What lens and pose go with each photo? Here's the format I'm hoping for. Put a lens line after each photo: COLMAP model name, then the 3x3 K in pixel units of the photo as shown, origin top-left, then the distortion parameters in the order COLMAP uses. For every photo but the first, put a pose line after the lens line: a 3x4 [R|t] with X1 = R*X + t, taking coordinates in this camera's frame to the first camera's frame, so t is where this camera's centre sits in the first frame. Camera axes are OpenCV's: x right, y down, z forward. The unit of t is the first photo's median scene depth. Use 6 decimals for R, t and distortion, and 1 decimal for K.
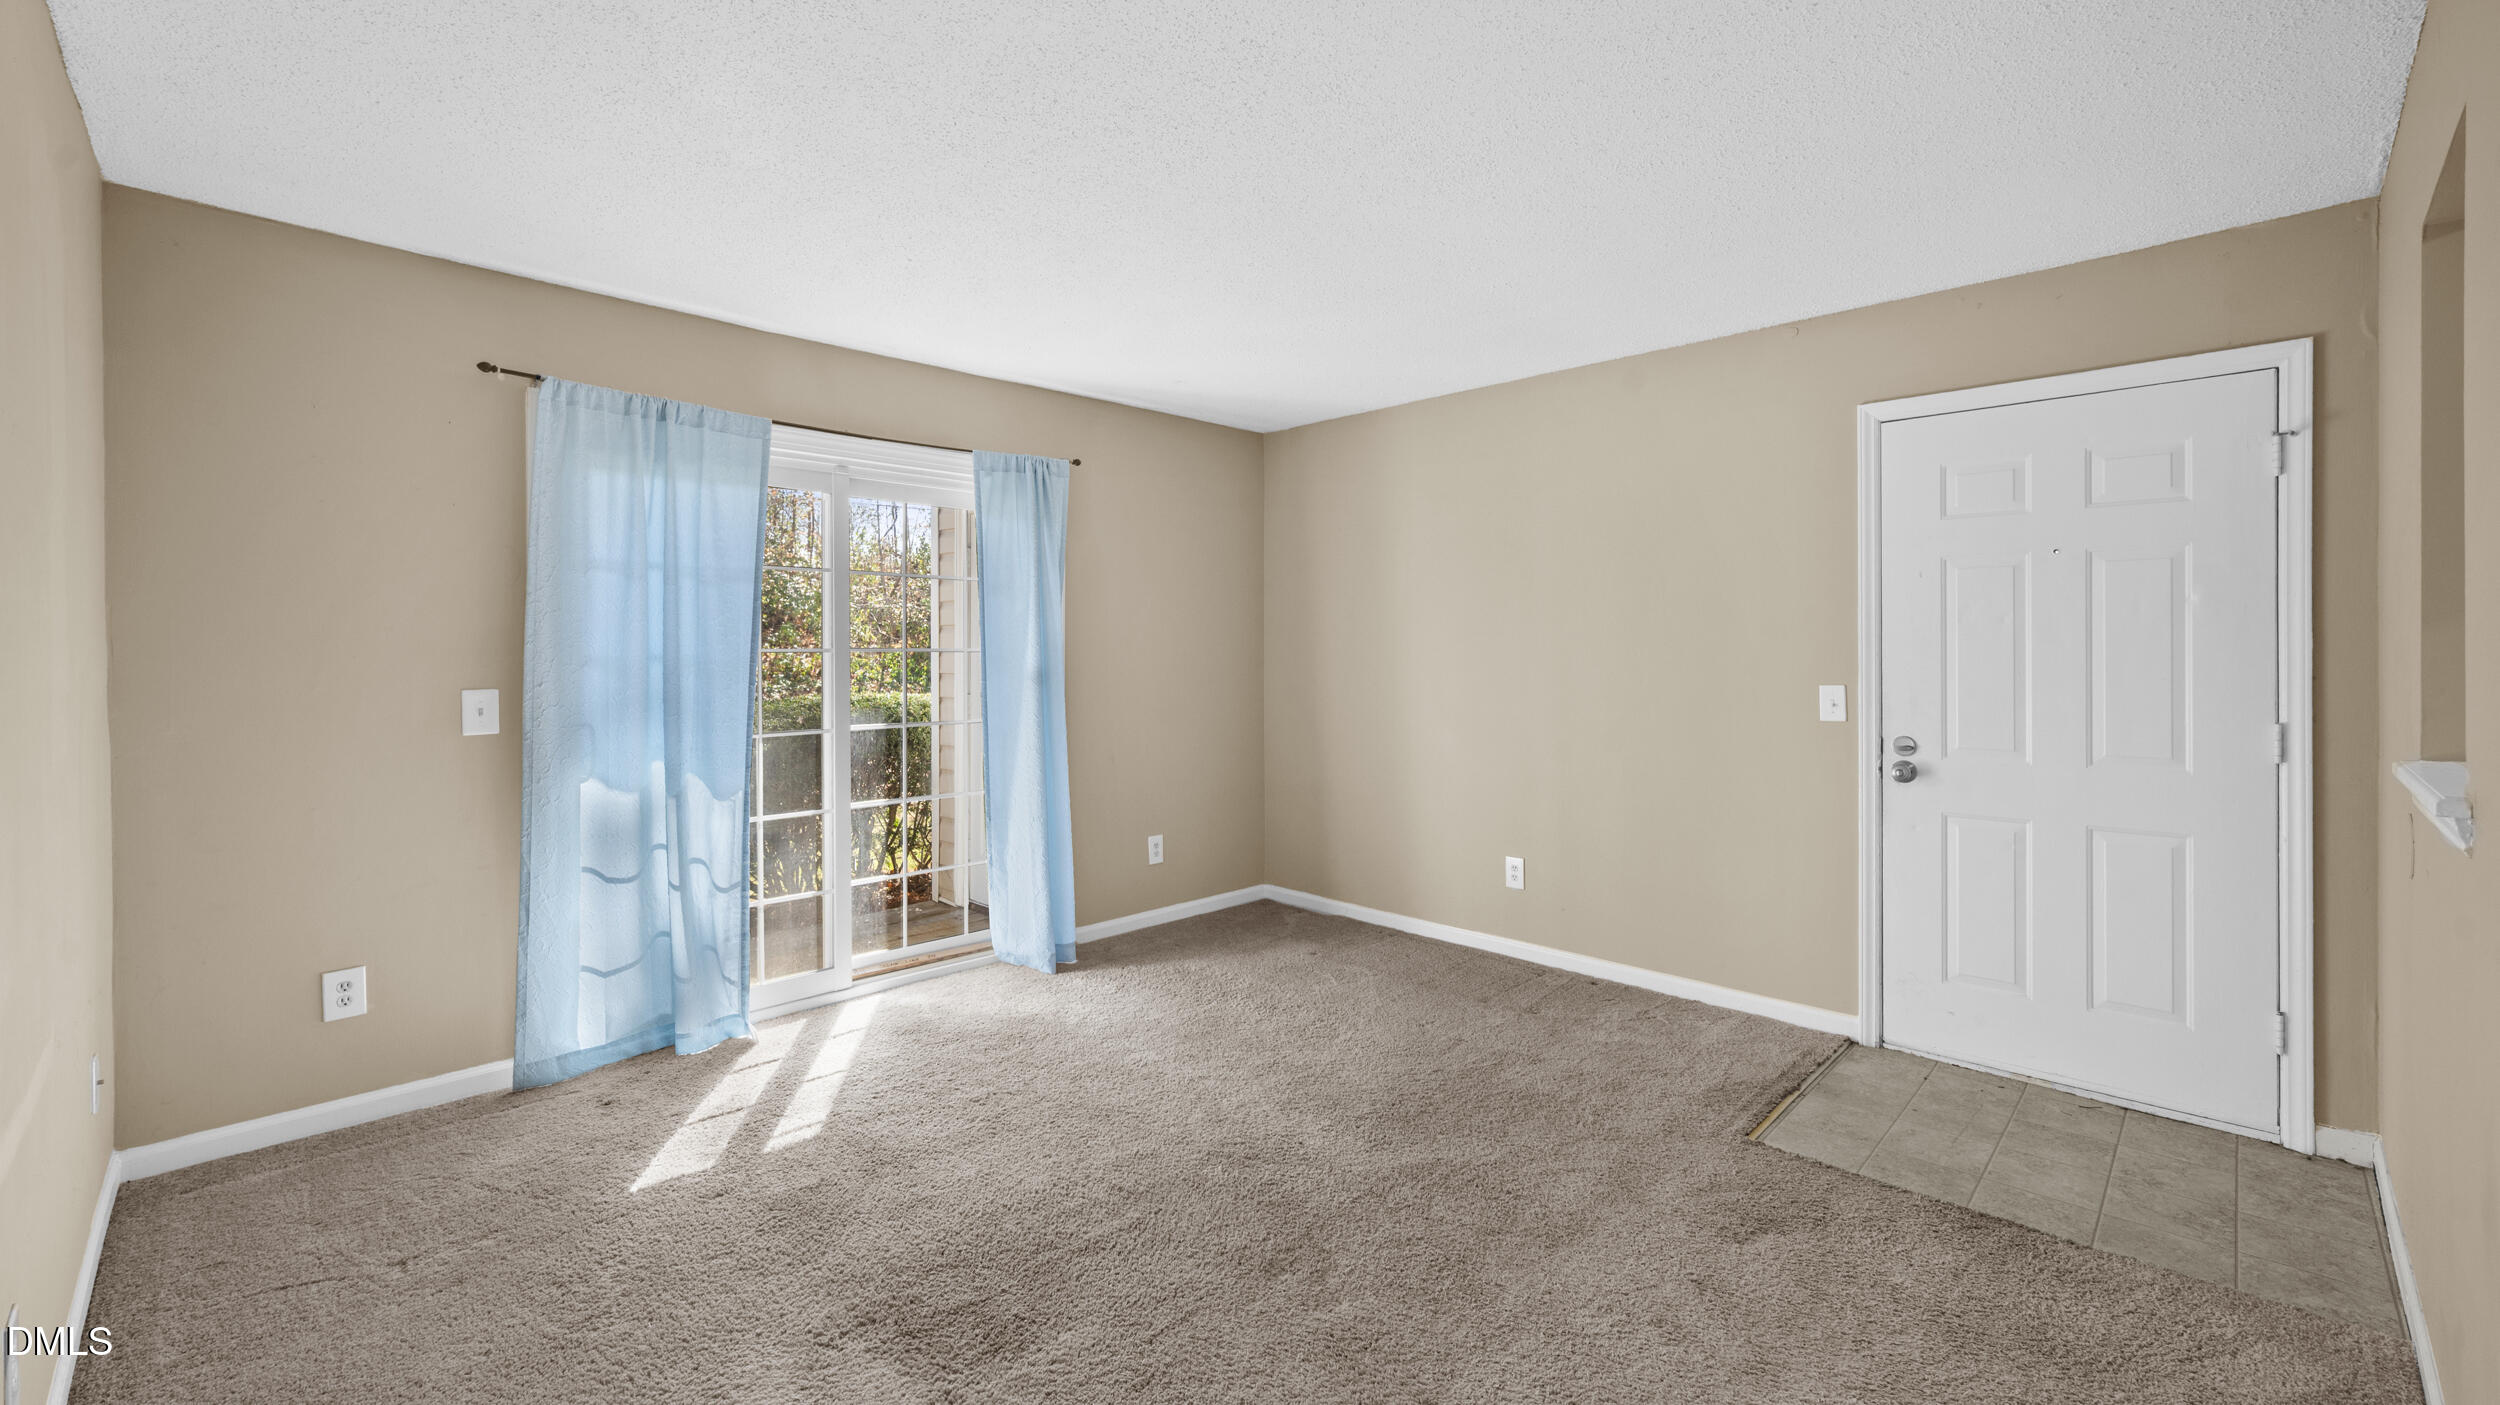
lens RADIAL K [[1006.9, 0, 1246.9], [0, 1006.9, 660.8], [0, 0, 1]] dist [0.000108, -0.000021]
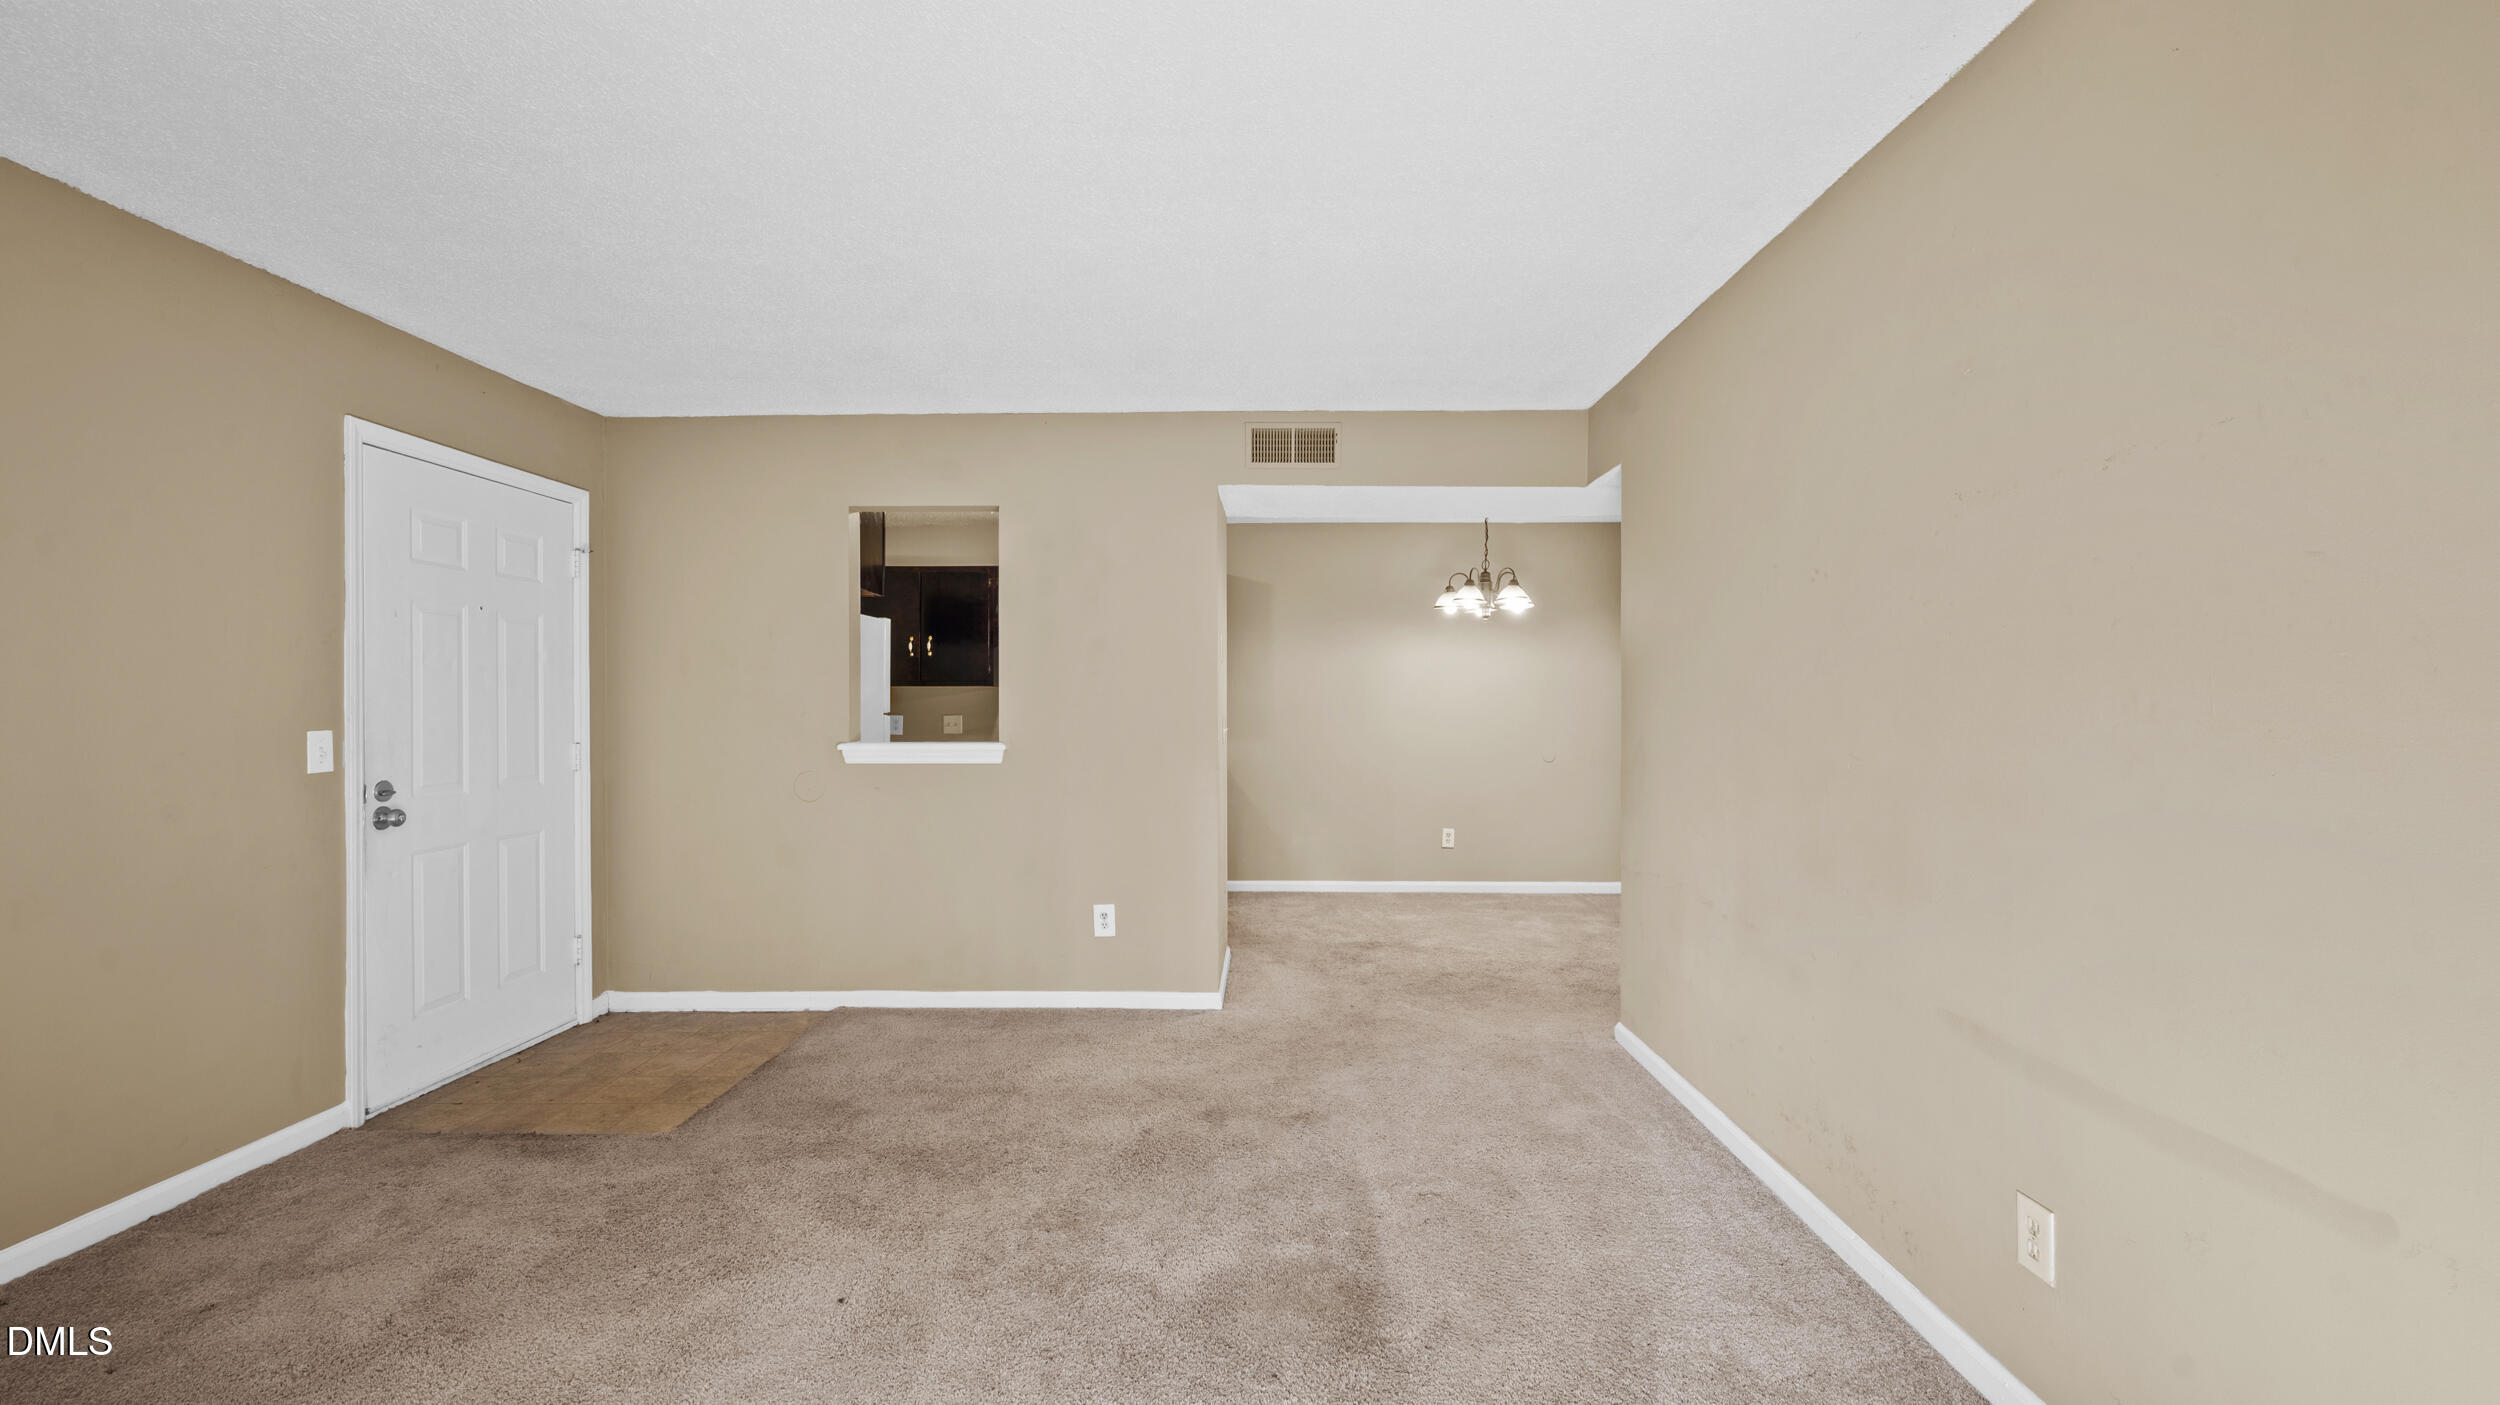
lens RADIAL K [[1014.4, 0, 1259.0], [0, 1014.4, 708.2], [0, 0, 1]] dist [-0.000746, -0.000009]
pose [[-0.704103, -0.000042, 0.710098, -0.668565], [0.006842, 0.999953, 0.006843, 0.005690], [-0.710065, 0.009676, -0.704069, 1.179661]]
